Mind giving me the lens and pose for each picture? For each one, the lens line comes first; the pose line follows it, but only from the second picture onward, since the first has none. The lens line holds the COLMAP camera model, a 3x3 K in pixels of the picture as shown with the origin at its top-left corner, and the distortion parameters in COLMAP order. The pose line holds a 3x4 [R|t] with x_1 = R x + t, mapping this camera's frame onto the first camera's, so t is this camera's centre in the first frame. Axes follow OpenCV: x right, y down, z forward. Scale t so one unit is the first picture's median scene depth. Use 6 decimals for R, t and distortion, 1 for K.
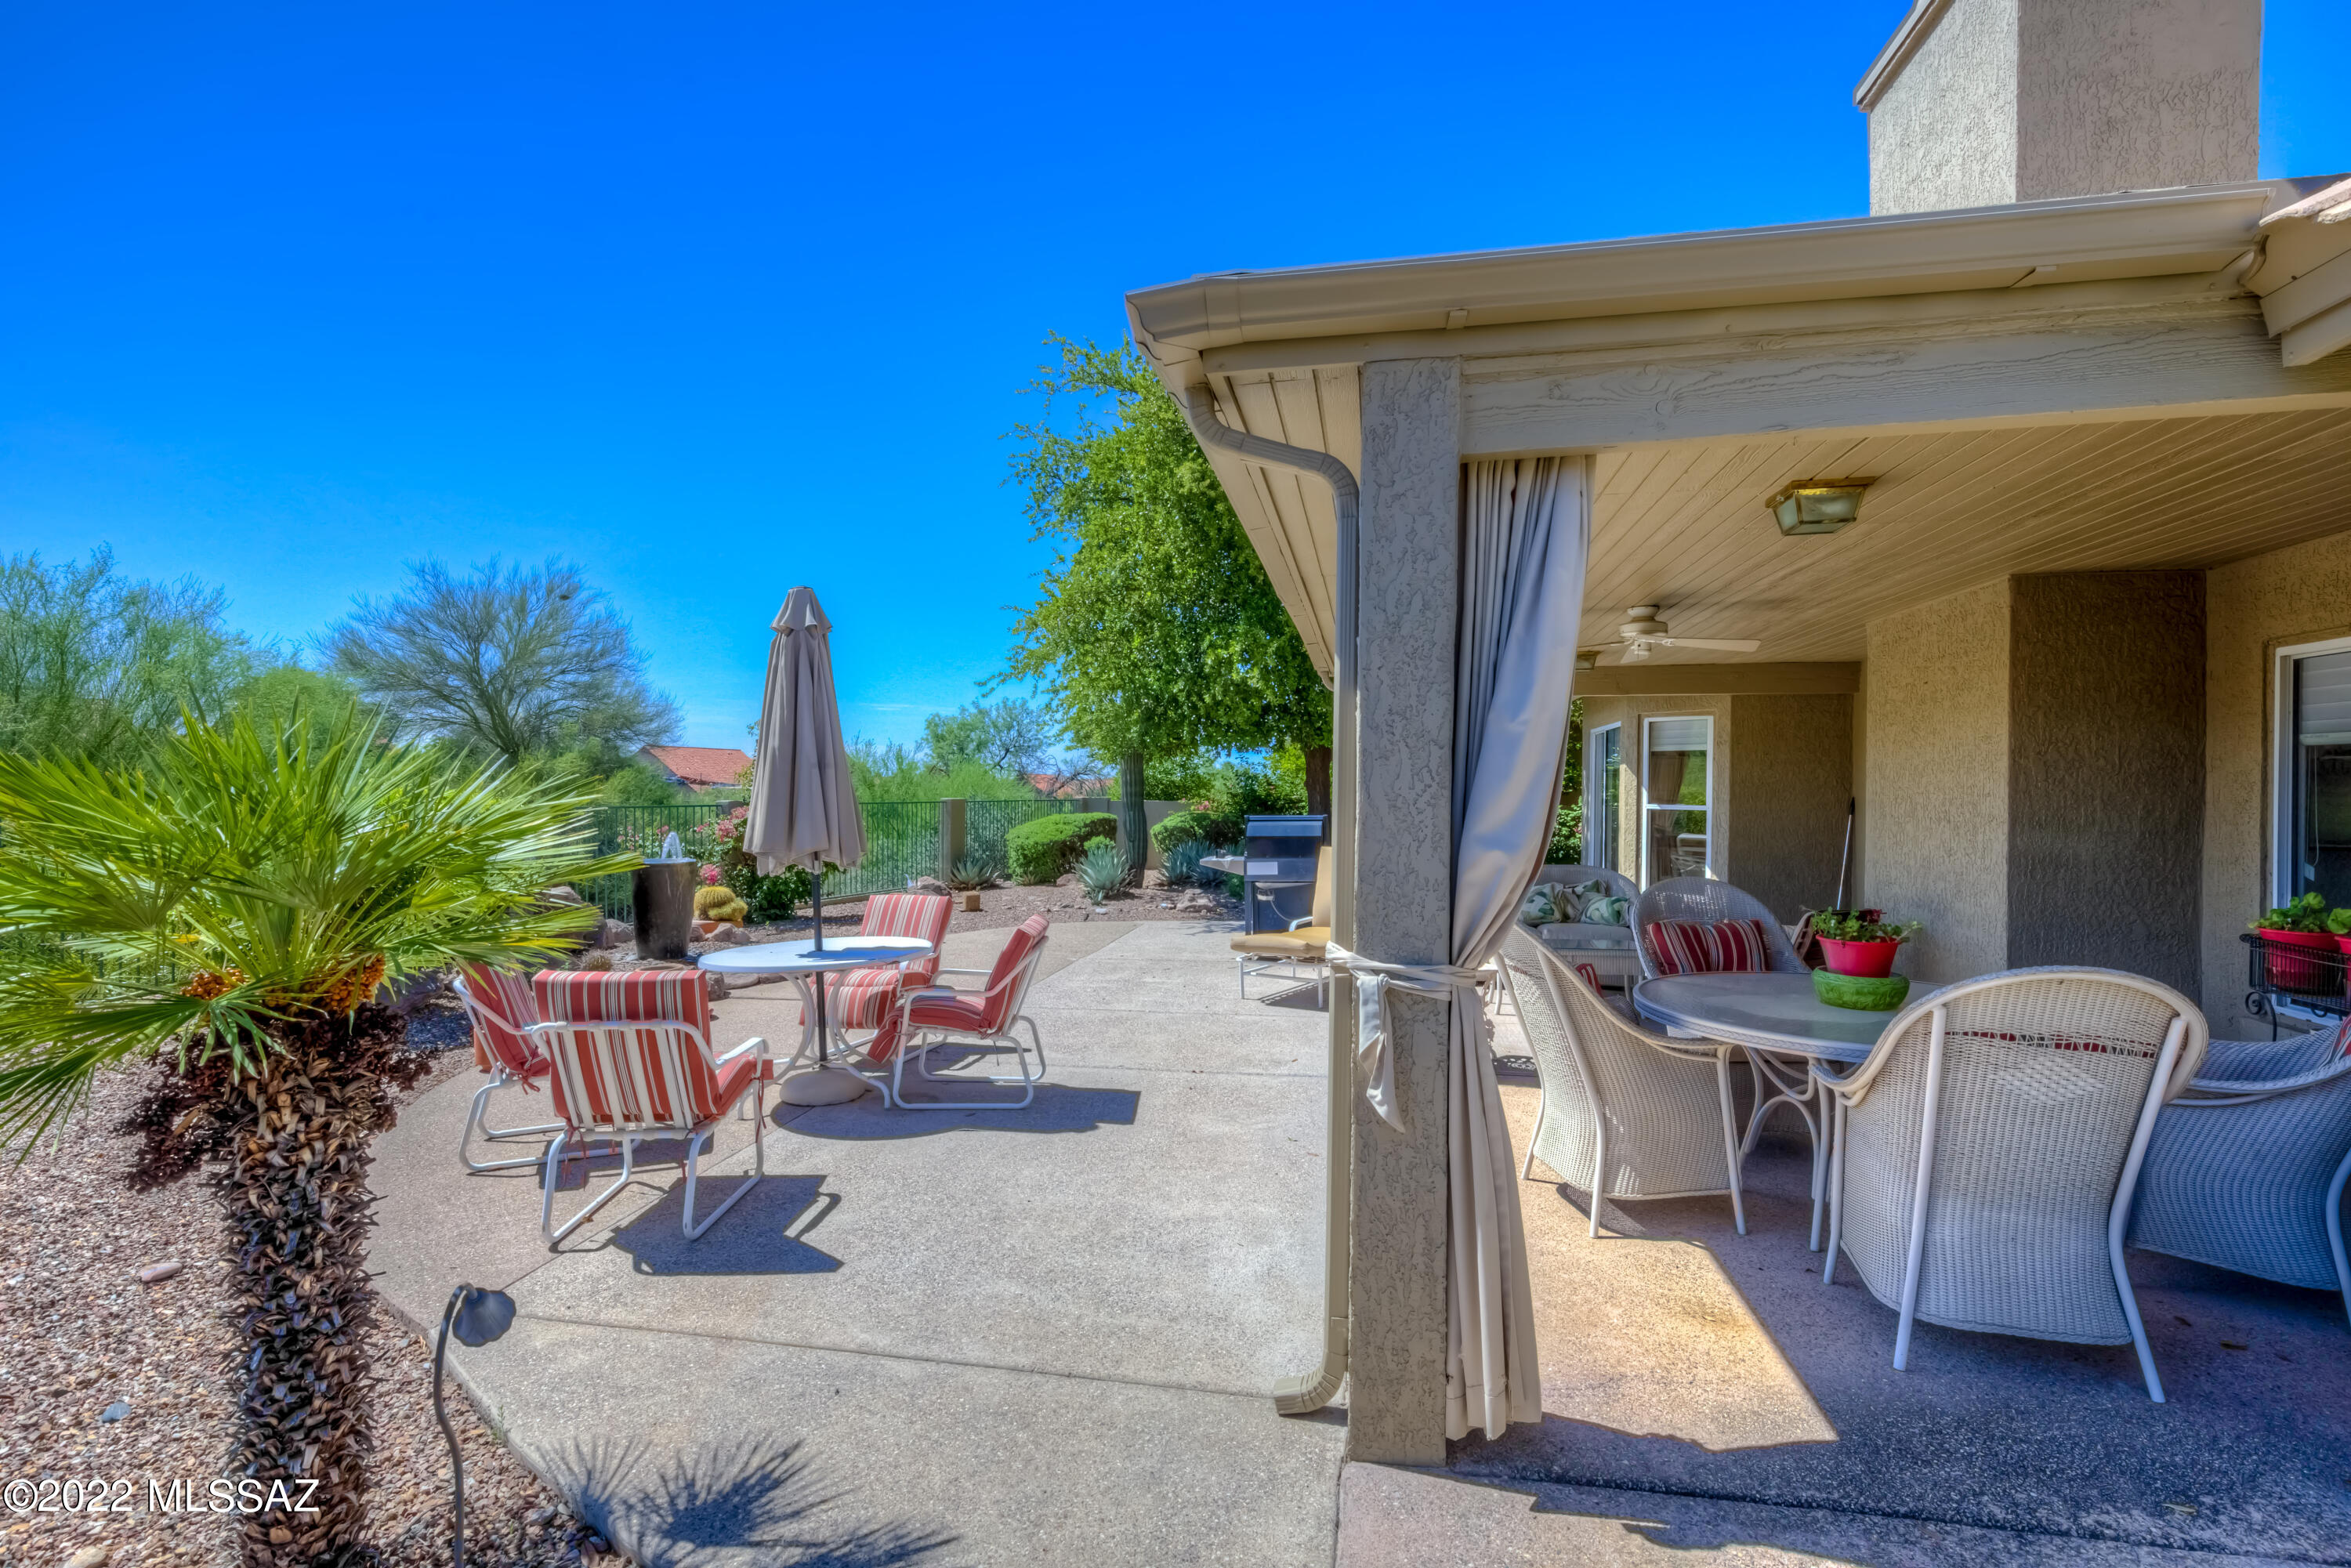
lens RADIAL K [[1092.7, 0, 1175.5], [0, 1092.7, 784.0], [0, 0, 1]] dist [-0.003738, -0.000431]
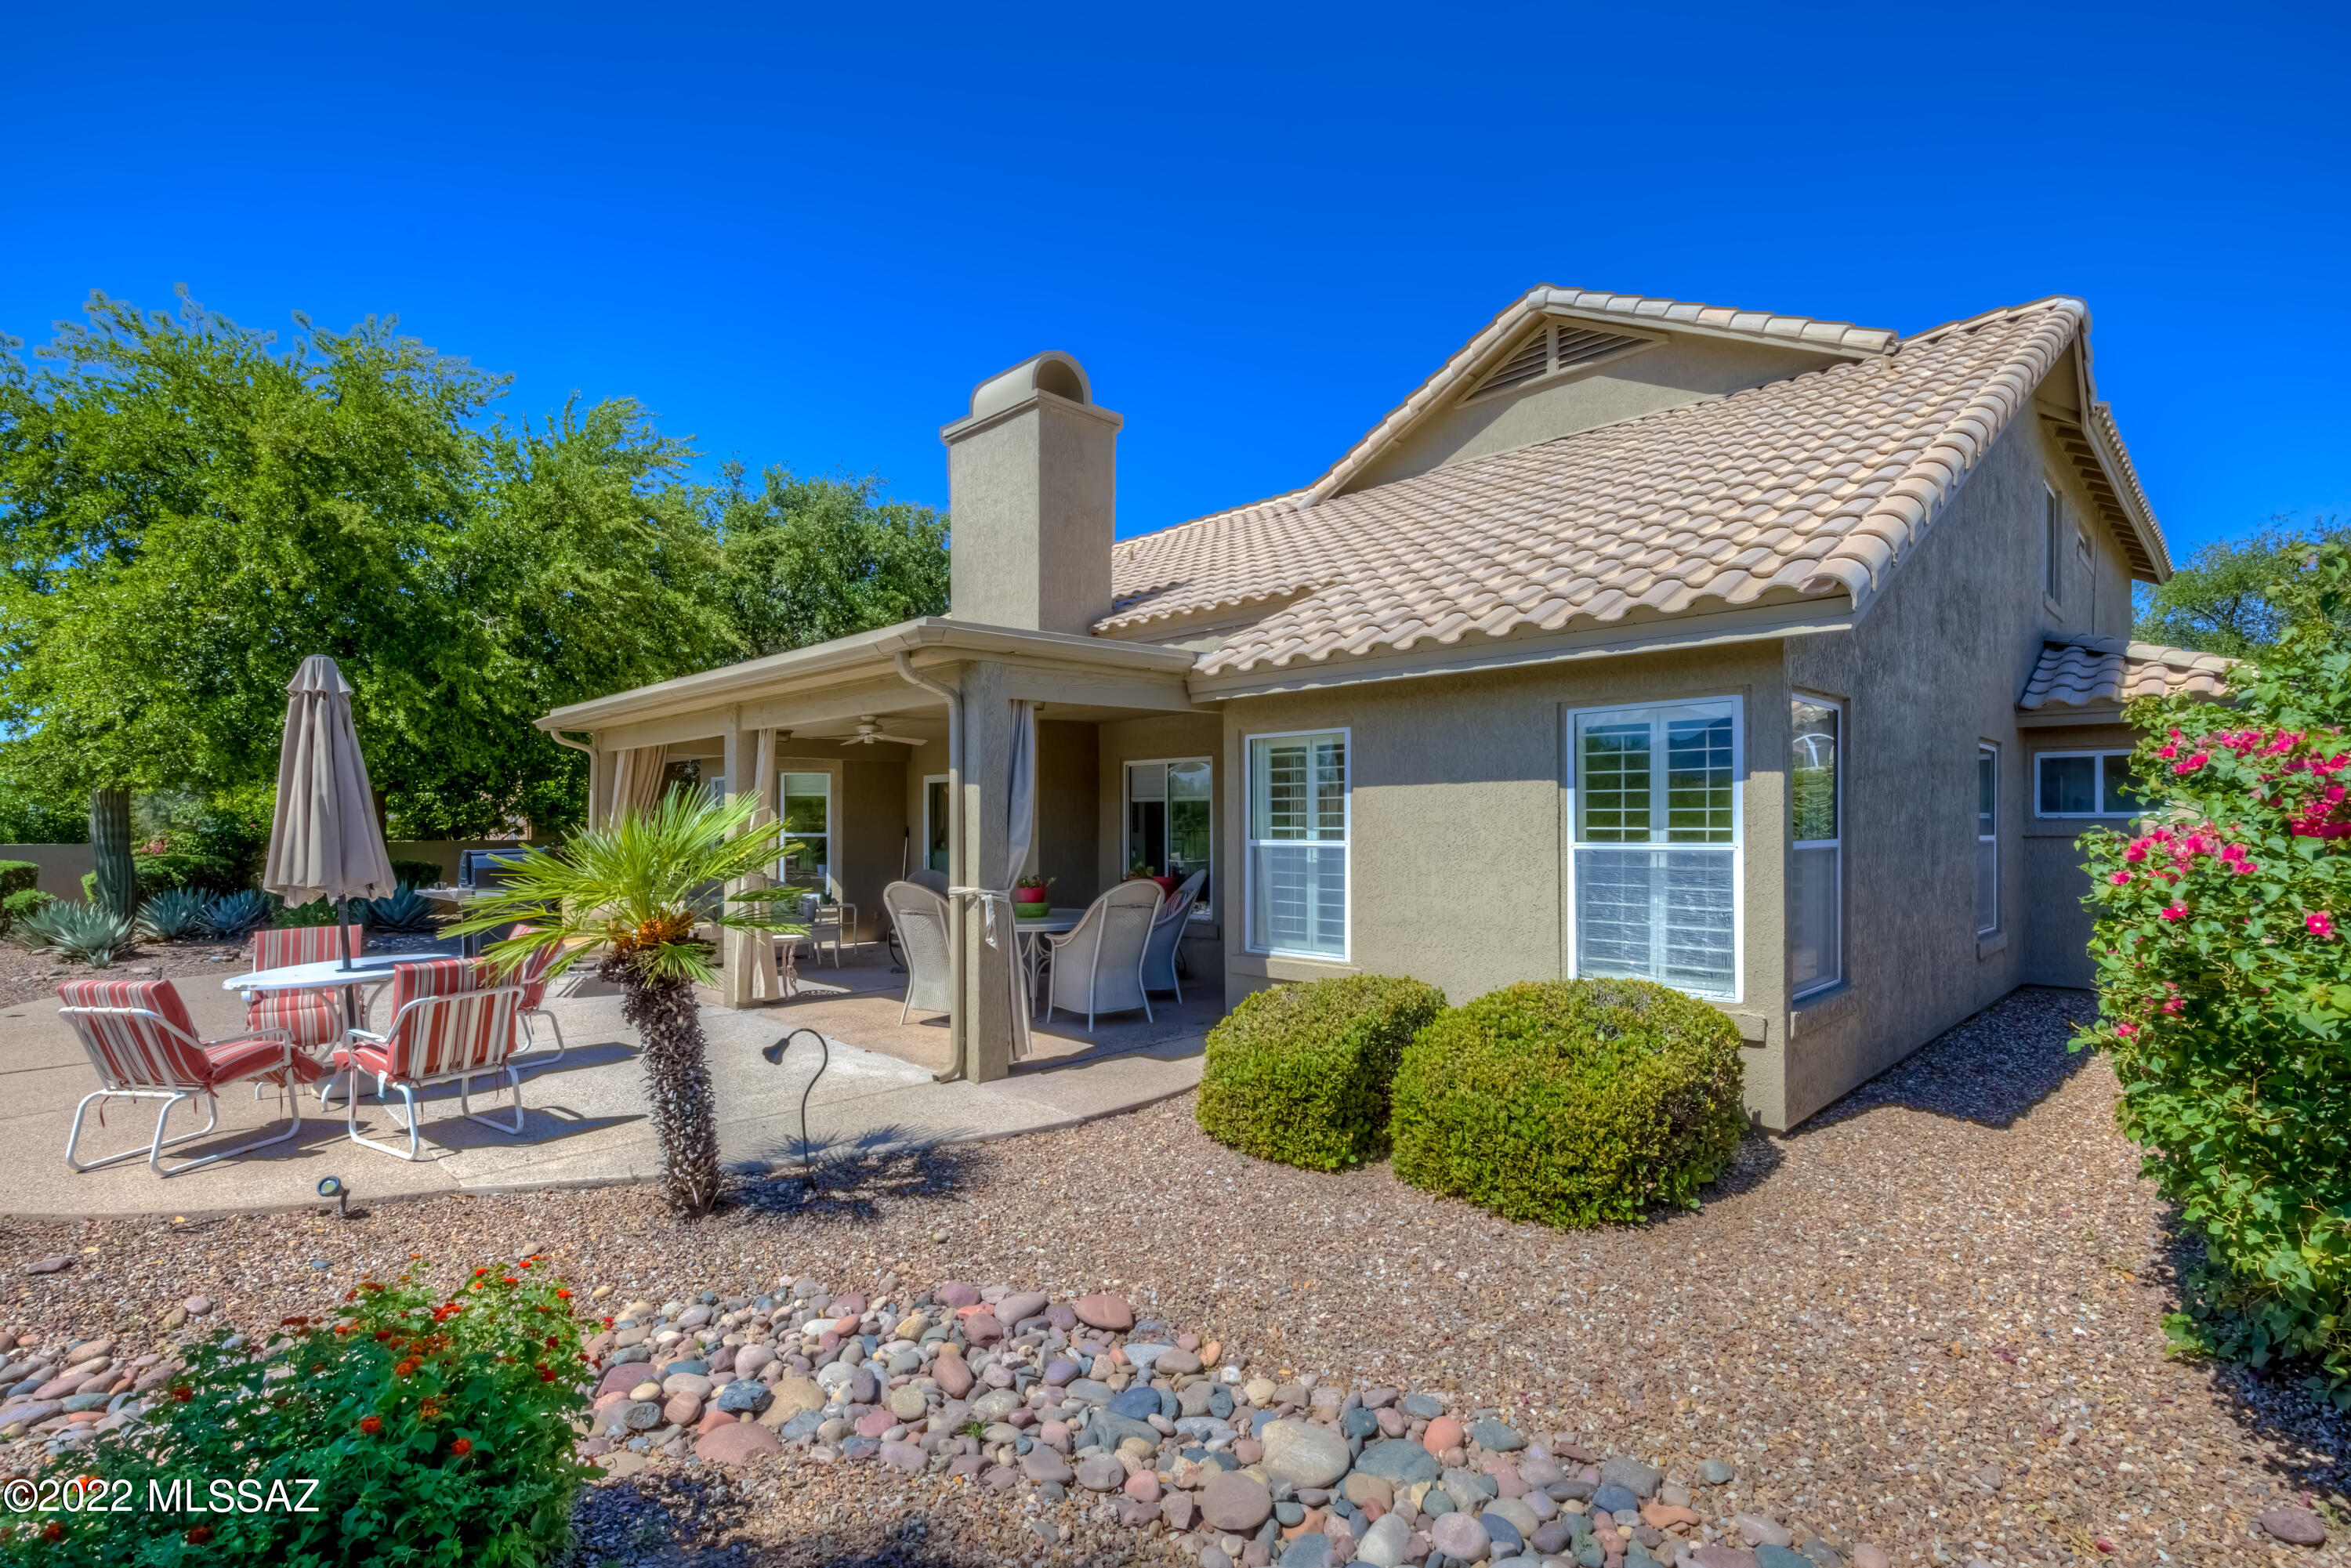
lens RADIAL K [[1092.7, 0, 1175.5], [0, 1092.7, 784.0], [0, 0, 1]] dist [-0.003738, -0.000431]
pose [[0.569854, 0.020047, 0.821502, -1.067025], [0.004411, 0.999613, -0.027454, -0.012223], [-0.821734, 0.019268, 0.569545, -0.543244]]
